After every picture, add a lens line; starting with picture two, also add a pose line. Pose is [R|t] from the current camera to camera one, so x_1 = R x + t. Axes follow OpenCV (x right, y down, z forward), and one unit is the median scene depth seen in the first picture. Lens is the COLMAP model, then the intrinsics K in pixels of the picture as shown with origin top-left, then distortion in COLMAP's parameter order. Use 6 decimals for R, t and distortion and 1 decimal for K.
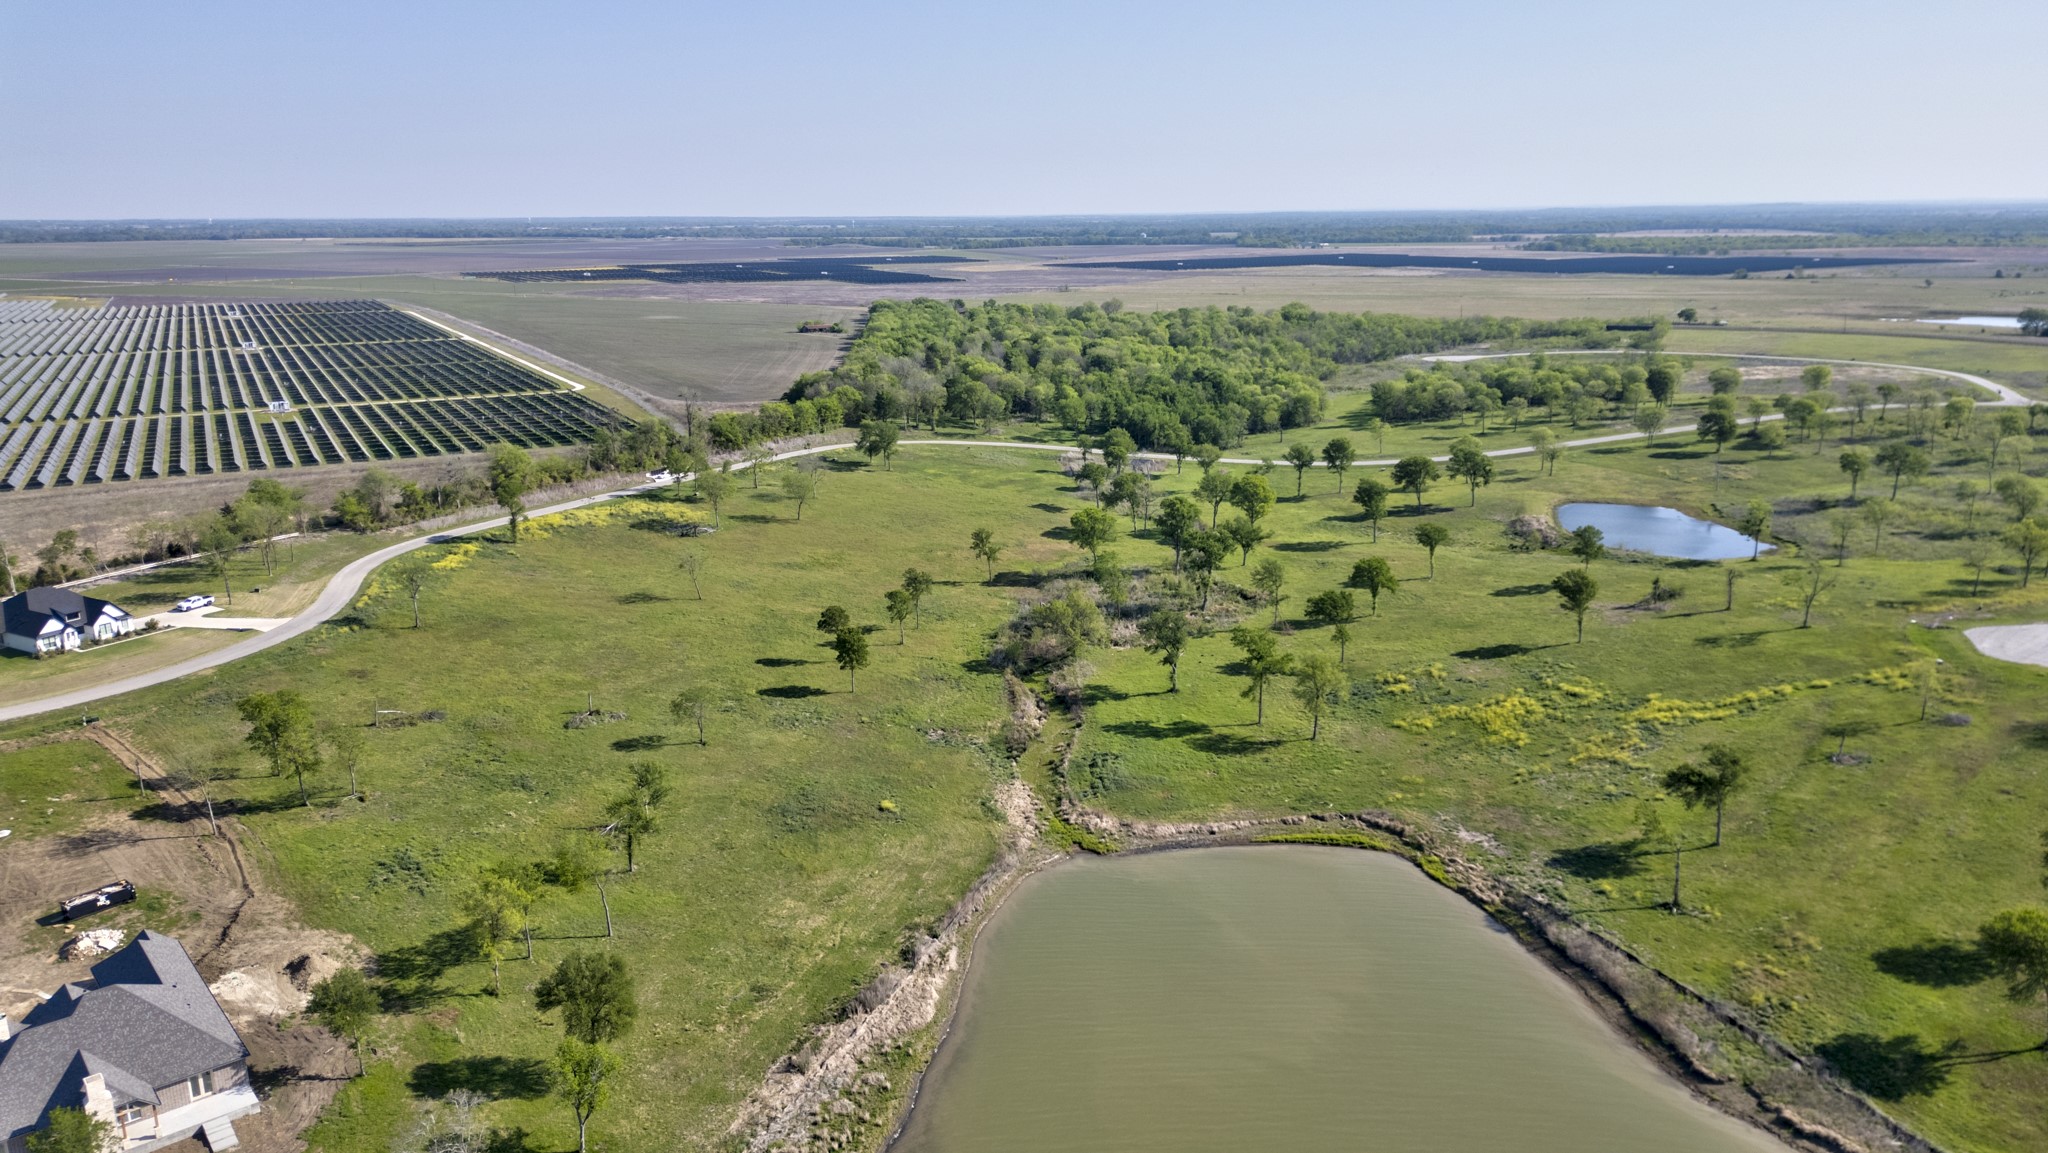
lens RADIAL K [[1432.2, 0, 1027.4], [0, 1432.2, 575.9], [0, 0, 1]] dist [0.093937, -0.102302]
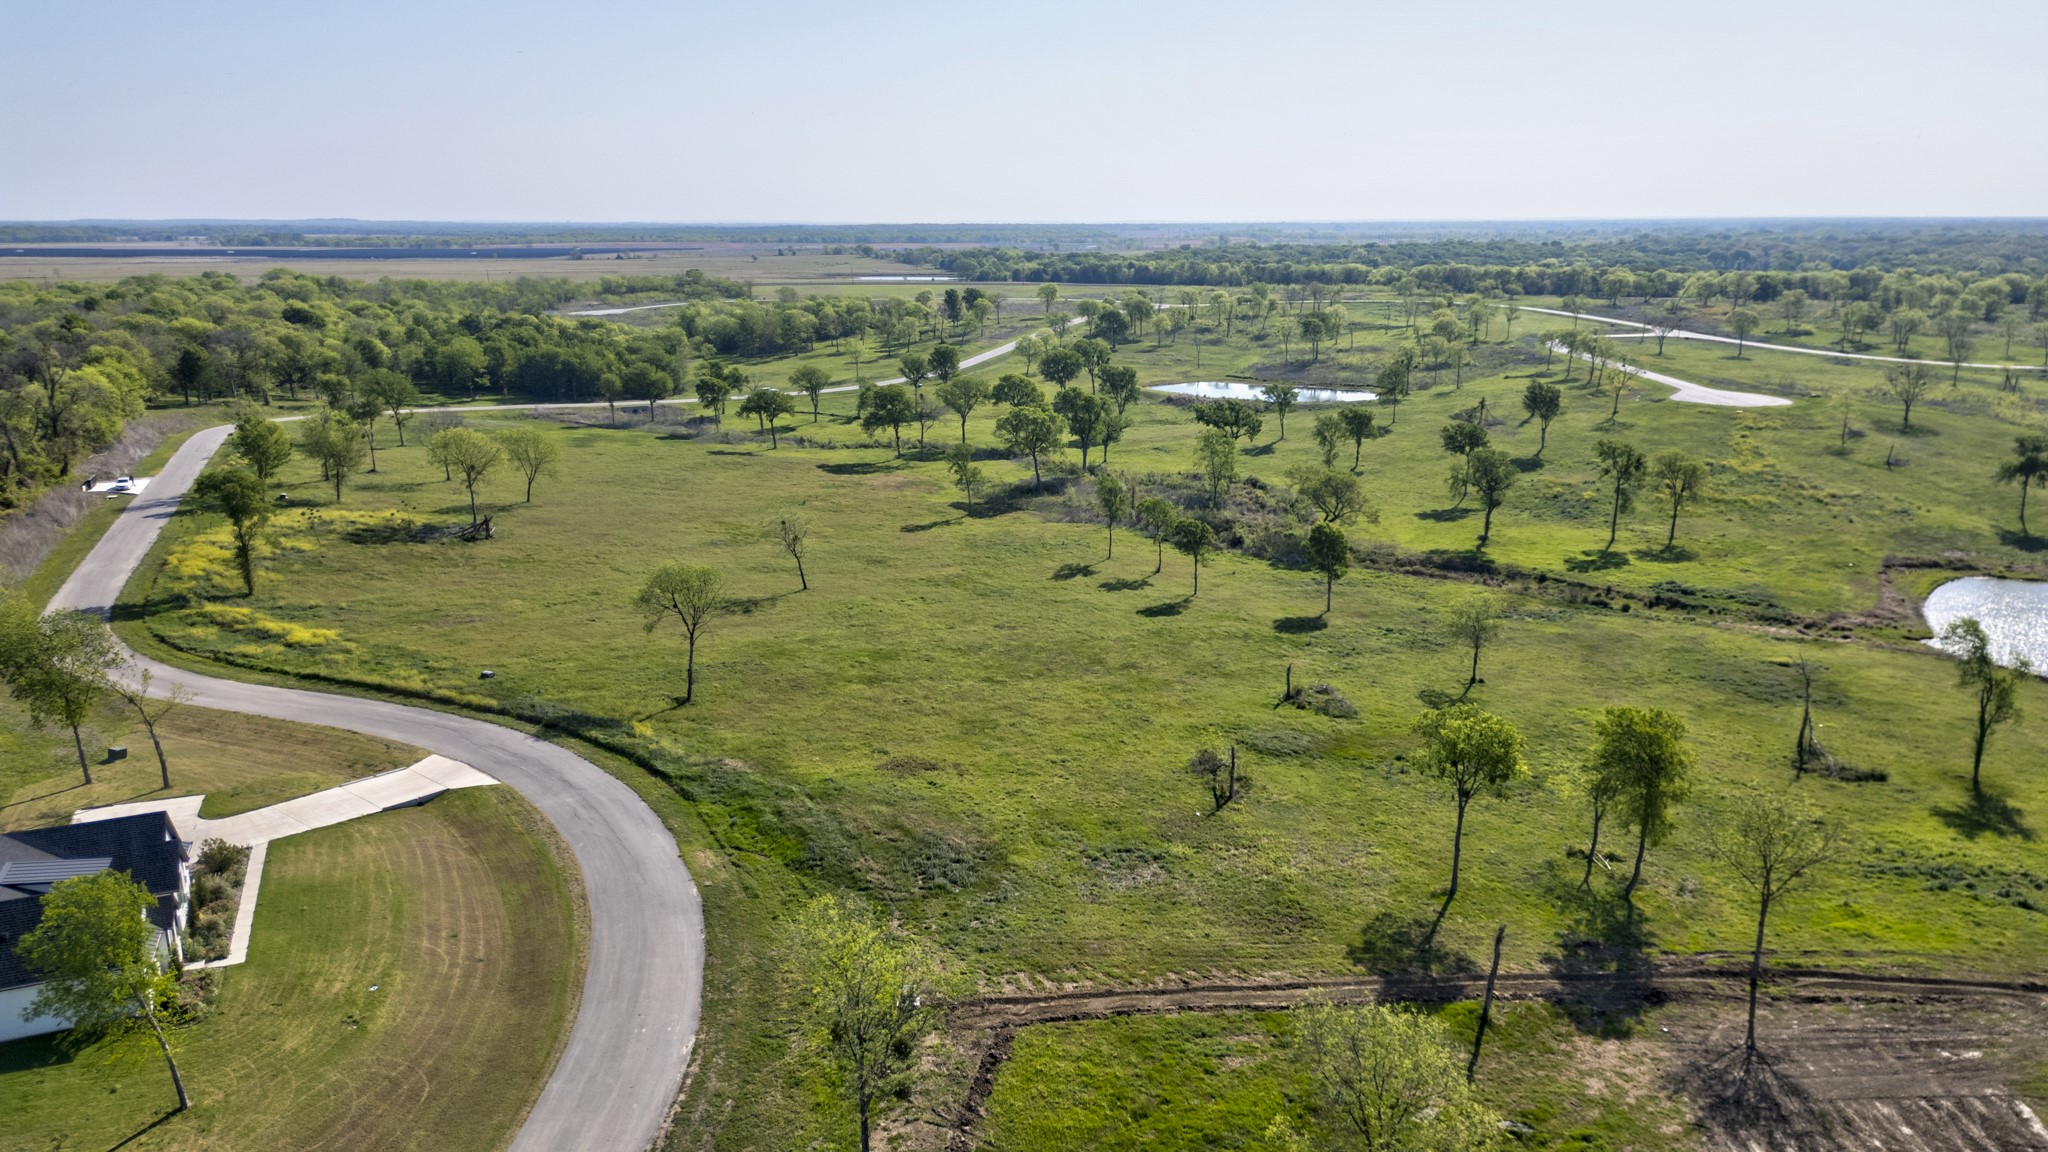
lens RADIAL K [[1432.2, 0, 1027.4], [0, 1432.2, 575.4], [0, 0, 1]] dist [0.093937, -0.102302]
pose [[0.607923, -0.182522, 0.772733, -0.622491], [0.192942, 0.978007, 0.079218, -0.021283], [-0.770197, 0.100935, 0.629769, 0.497161]]
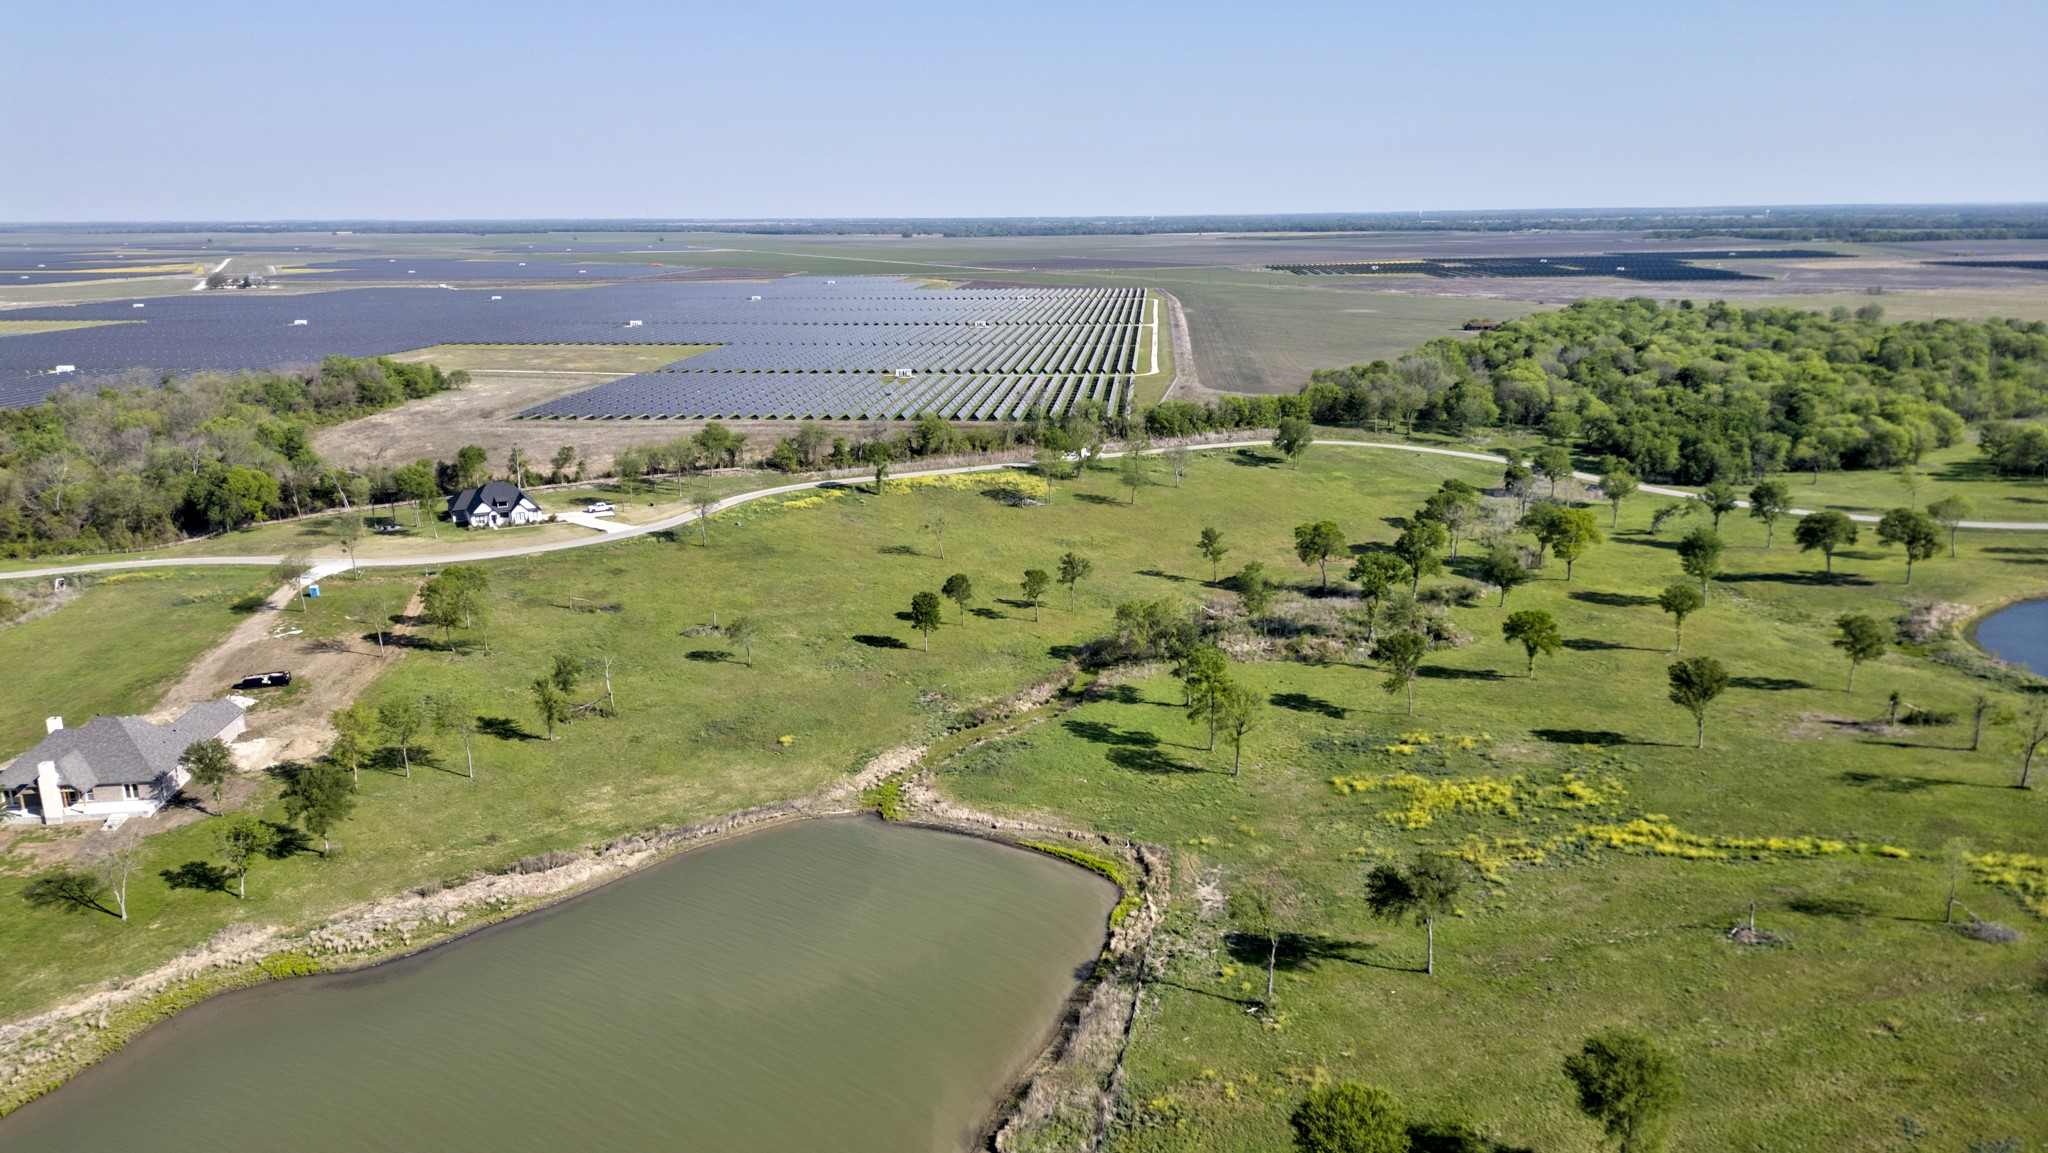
lens RADIAL K [[1432.2, 0, 1027.4], [0, 1432.2, 575.9], [0, 0, 1]] dist [0.093937, -0.102302]
pose [[0.827085, 0.139134, -0.544584, 0.431841], [-0.136652, 0.989583, 0.045285, -0.029243], [0.545212, 0.036964, 0.837483, 0.101507]]
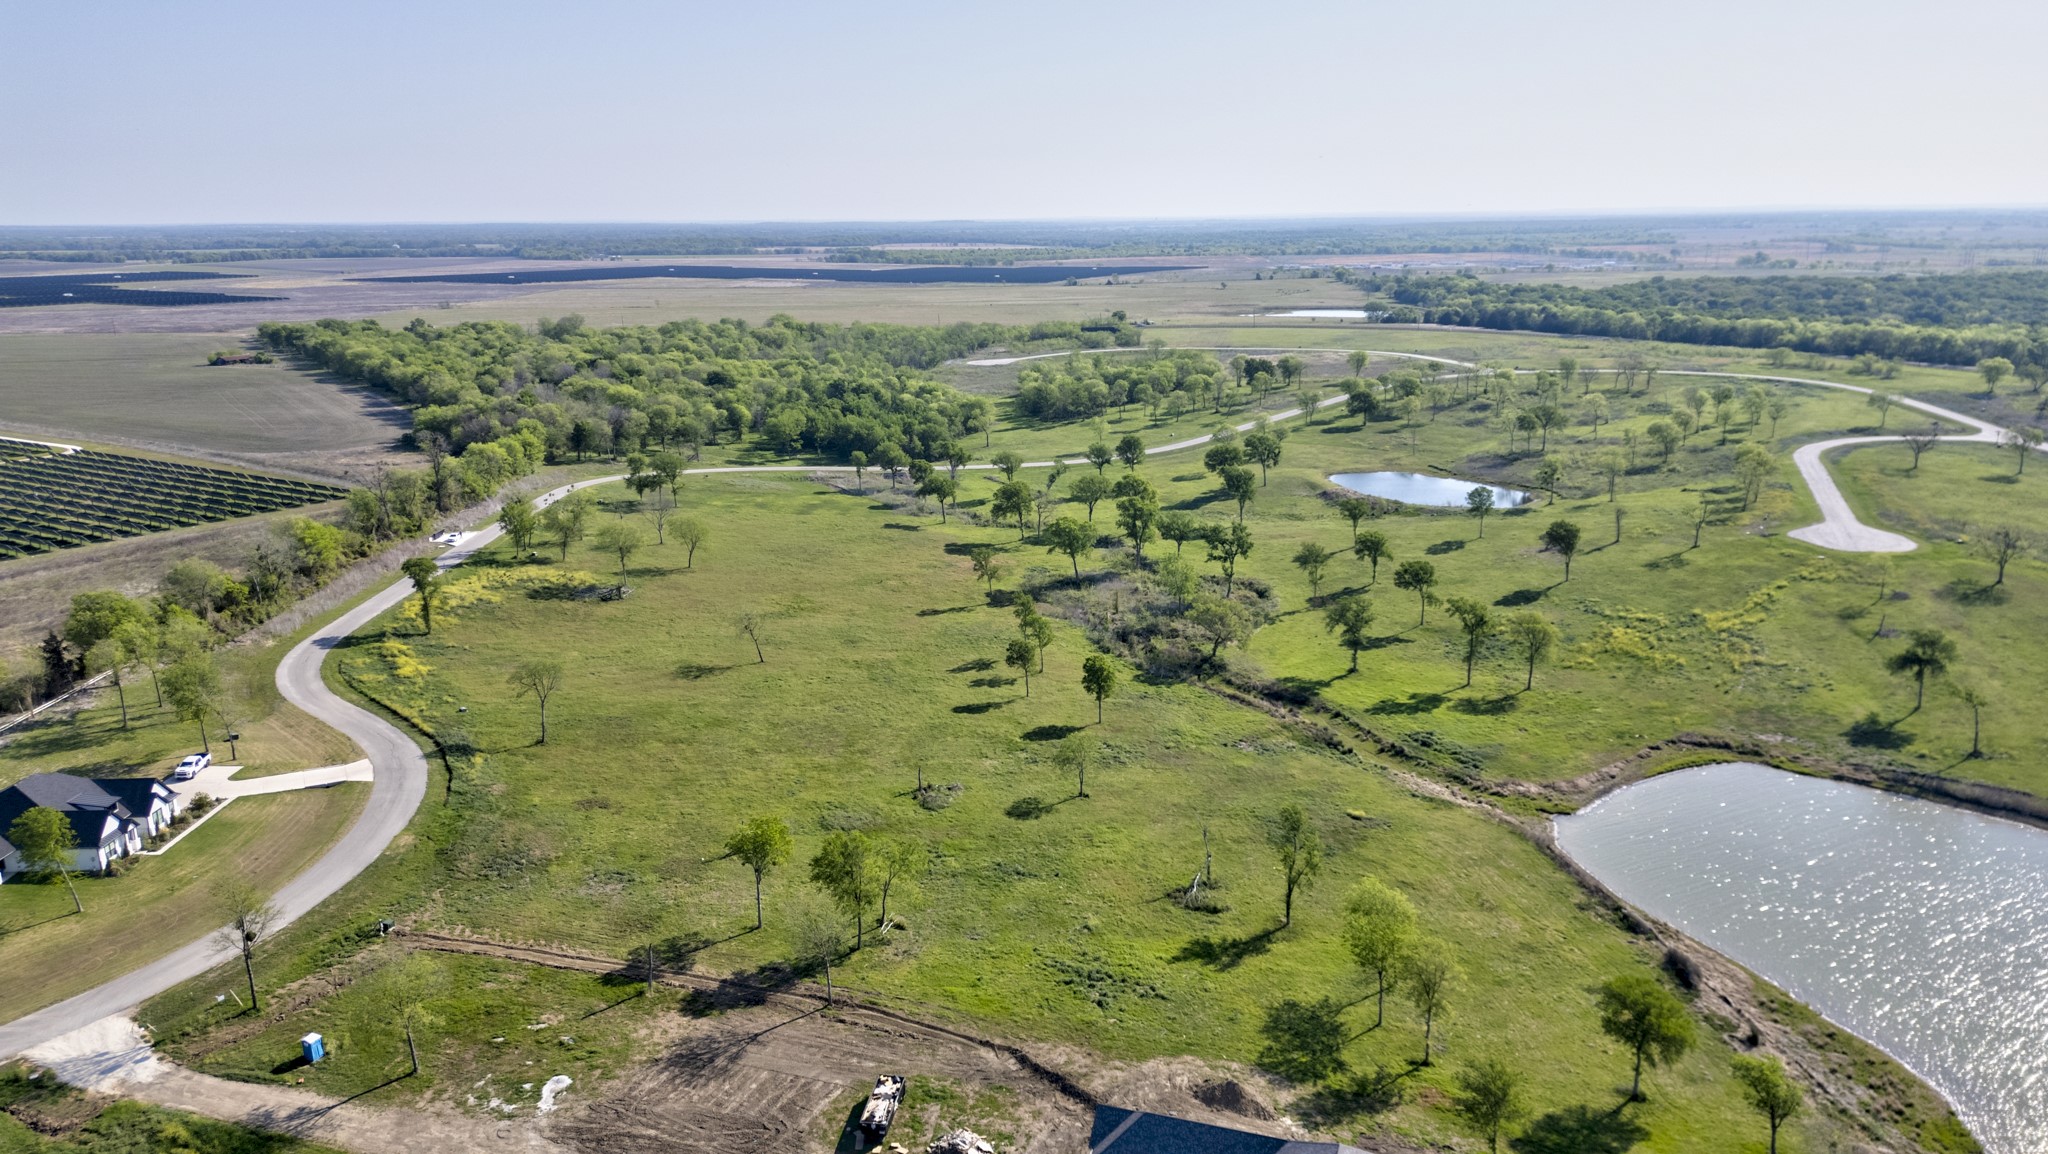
lens RADIAL K [[1432.2, 0, 1027.4], [0, 1432.2, 576.4], [0, 0, 1]] dist [0.093937, -0.102302]
pose [[0.866208, -0.120945, 0.484826, -0.499128], [0.124832, 0.991878, 0.024405, -0.036048], [-0.483840, 0.039382, 0.874270, 0.155762]]
